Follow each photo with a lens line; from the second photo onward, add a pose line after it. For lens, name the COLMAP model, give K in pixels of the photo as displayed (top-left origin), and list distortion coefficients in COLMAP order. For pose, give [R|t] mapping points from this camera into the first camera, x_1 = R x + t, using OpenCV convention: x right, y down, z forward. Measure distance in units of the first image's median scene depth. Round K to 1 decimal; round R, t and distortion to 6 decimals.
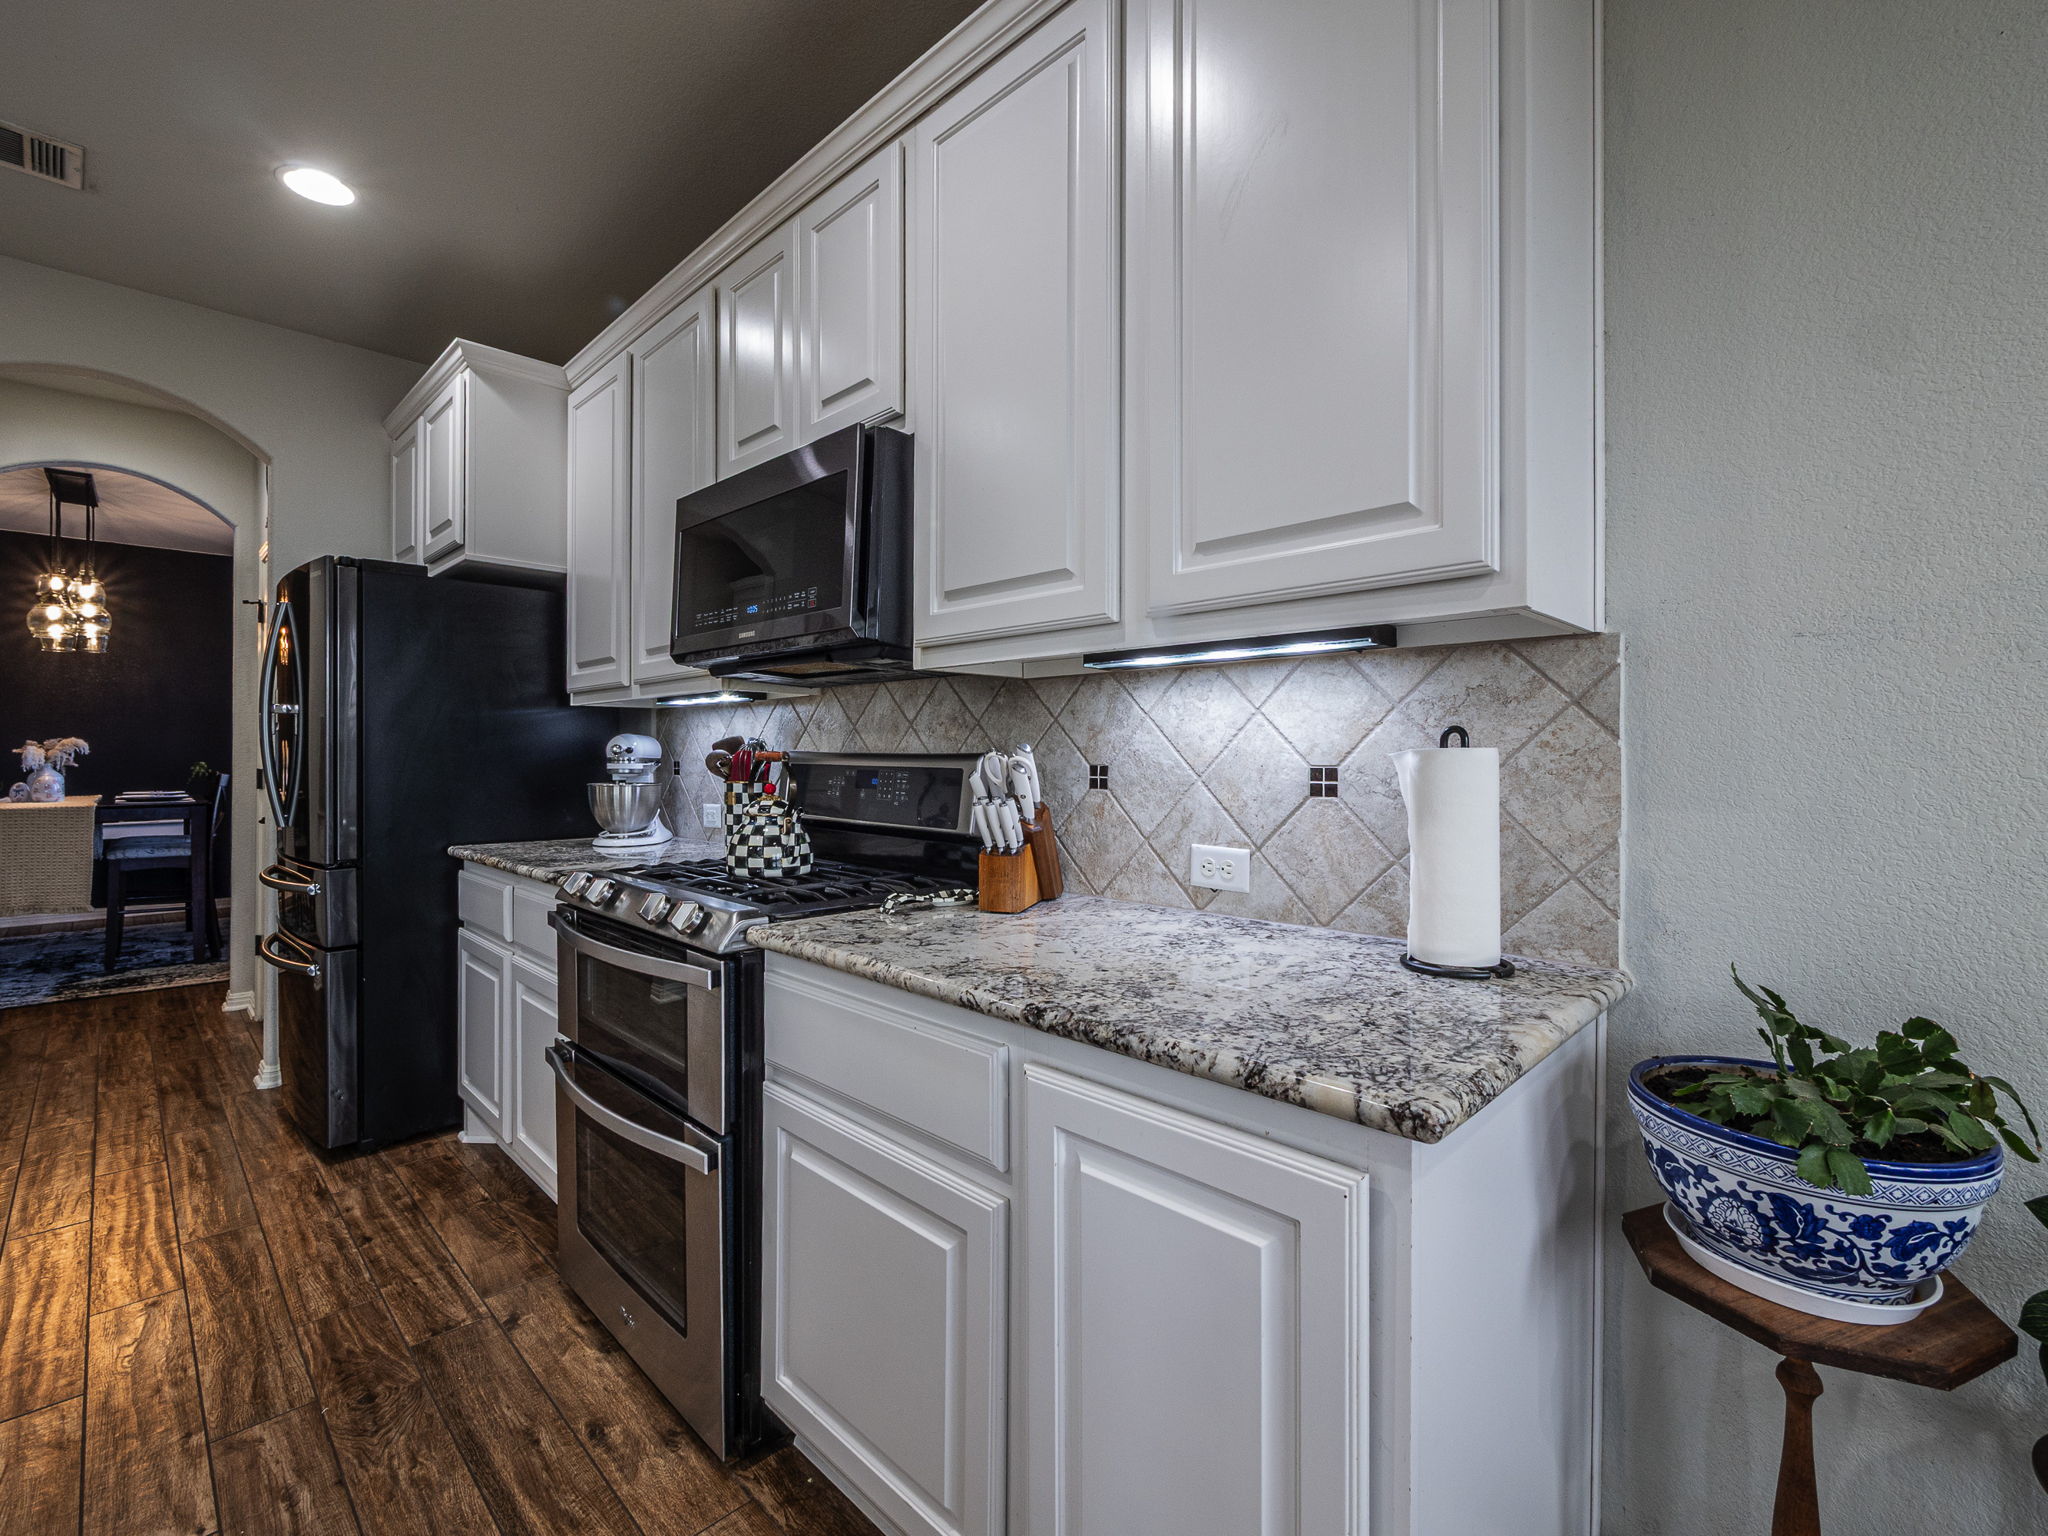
lens RADIAL K [[868.3, 0, 1021.0], [0, 868.3, 759.3], [0, 0, 1]] dist [-0.000621, -0.000256]
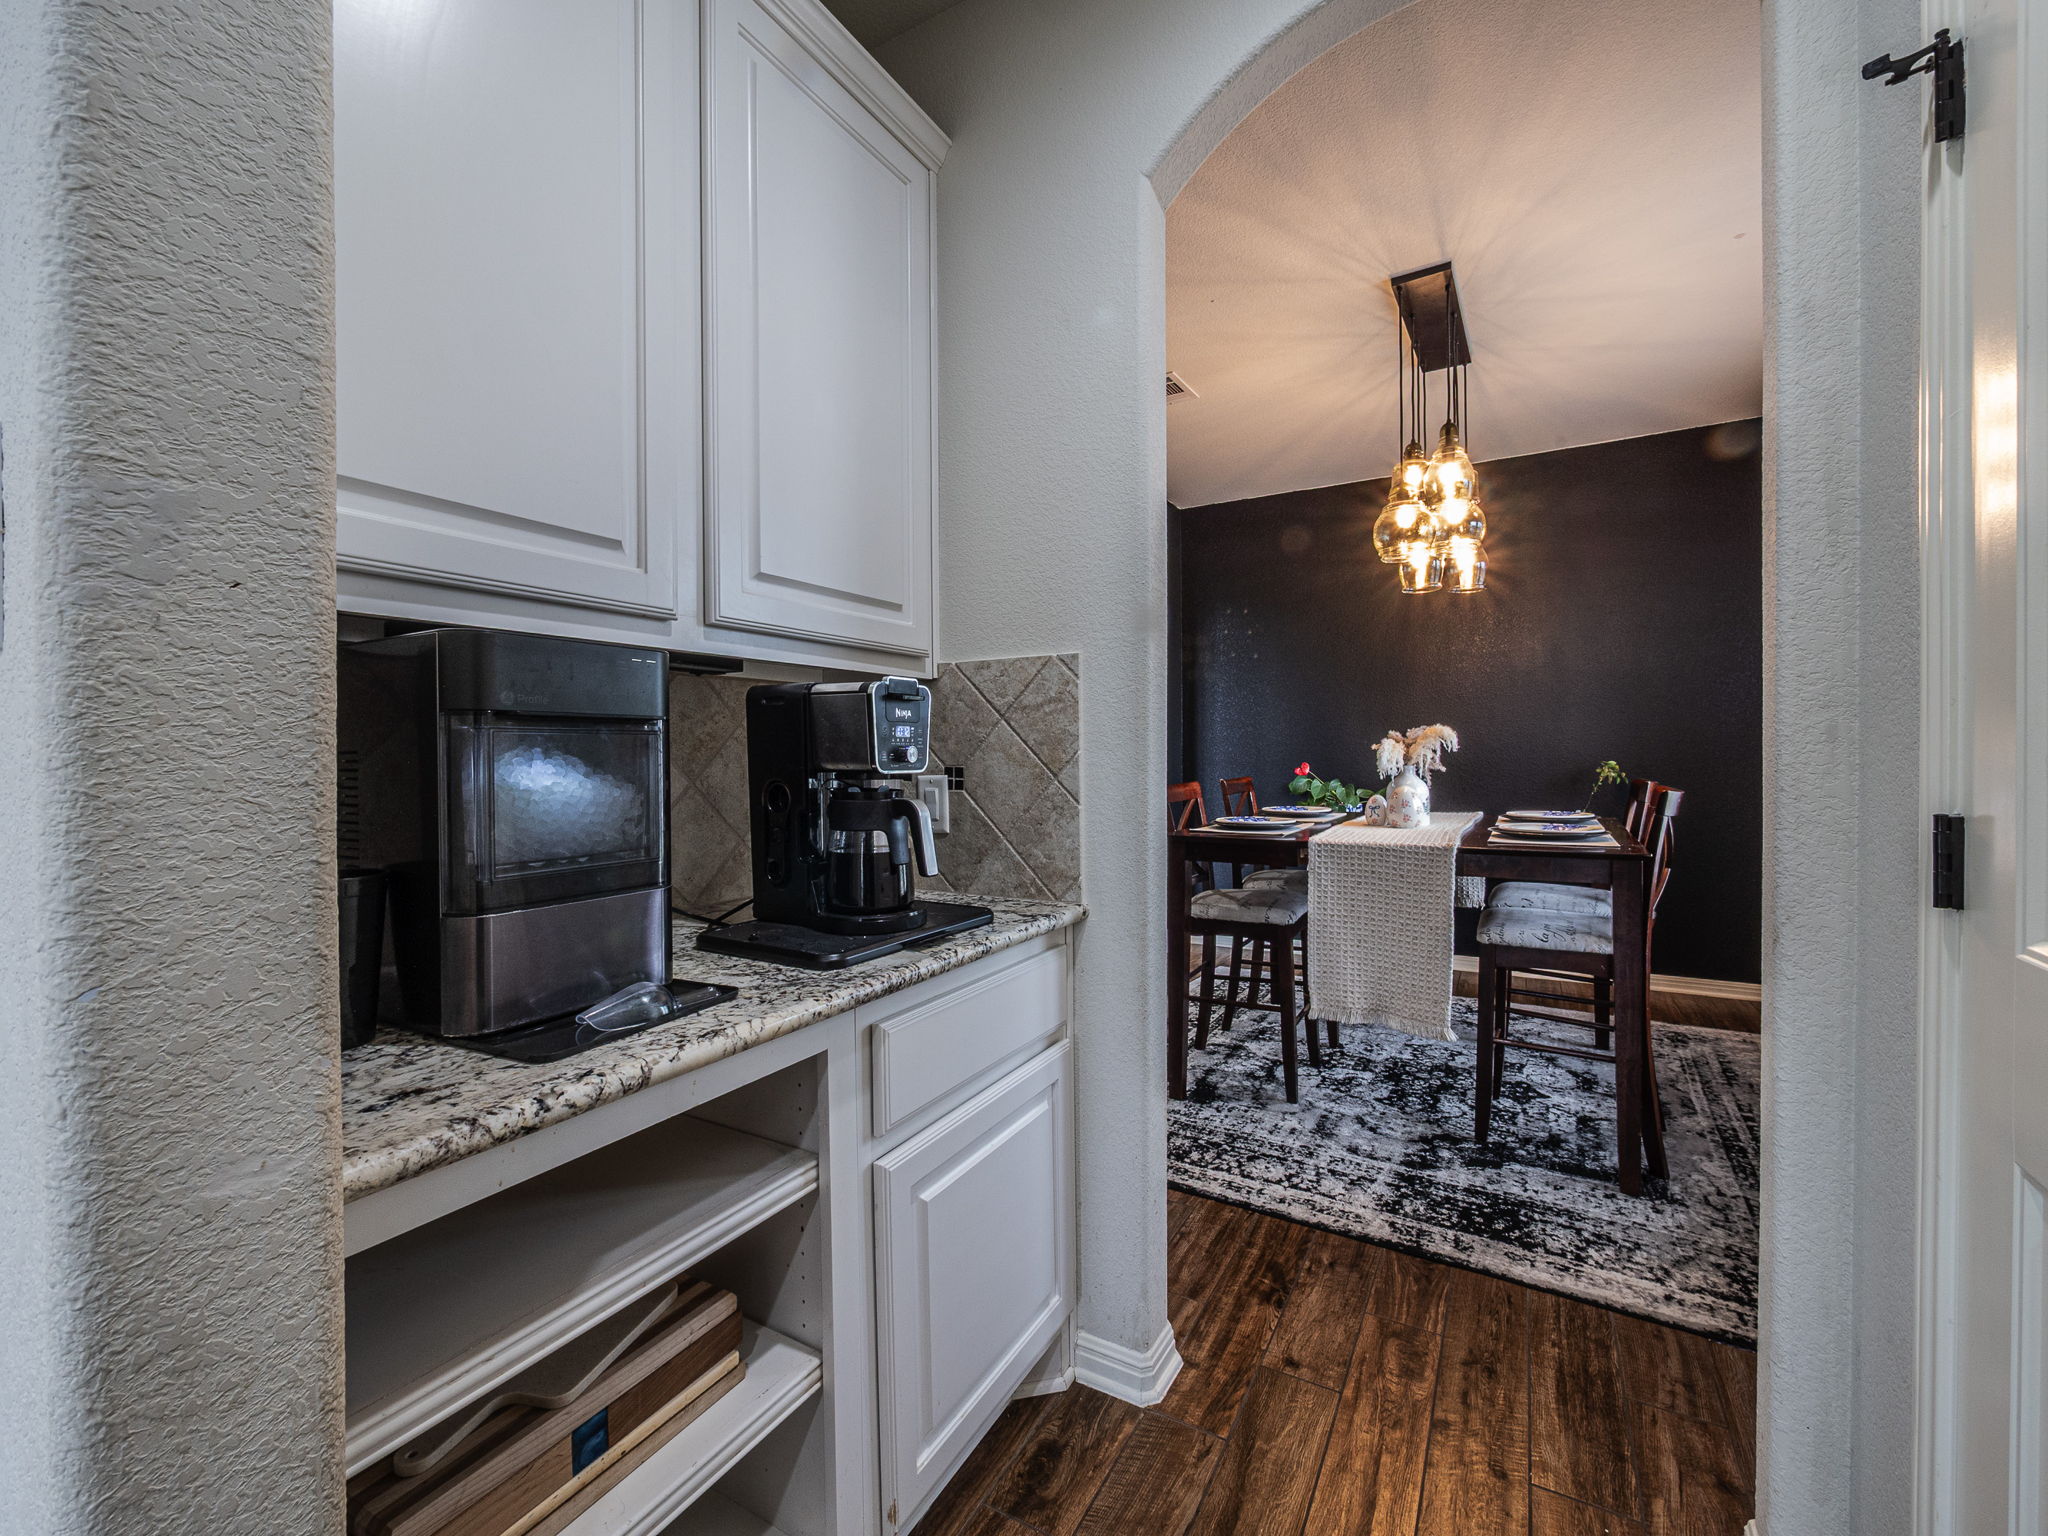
lens RADIAL K [[868.3, 0, 1021.0], [0, 868.3, 759.3], [0, 0, 1]] dist [-0.000621, -0.000256]
pose [[0.232530, 0.007574, -0.972560, -0.553094], [0.006602, 0.999934, 0.009366, -0.008243], [0.972567, -0.008599, 0.232465, 0.560987]]
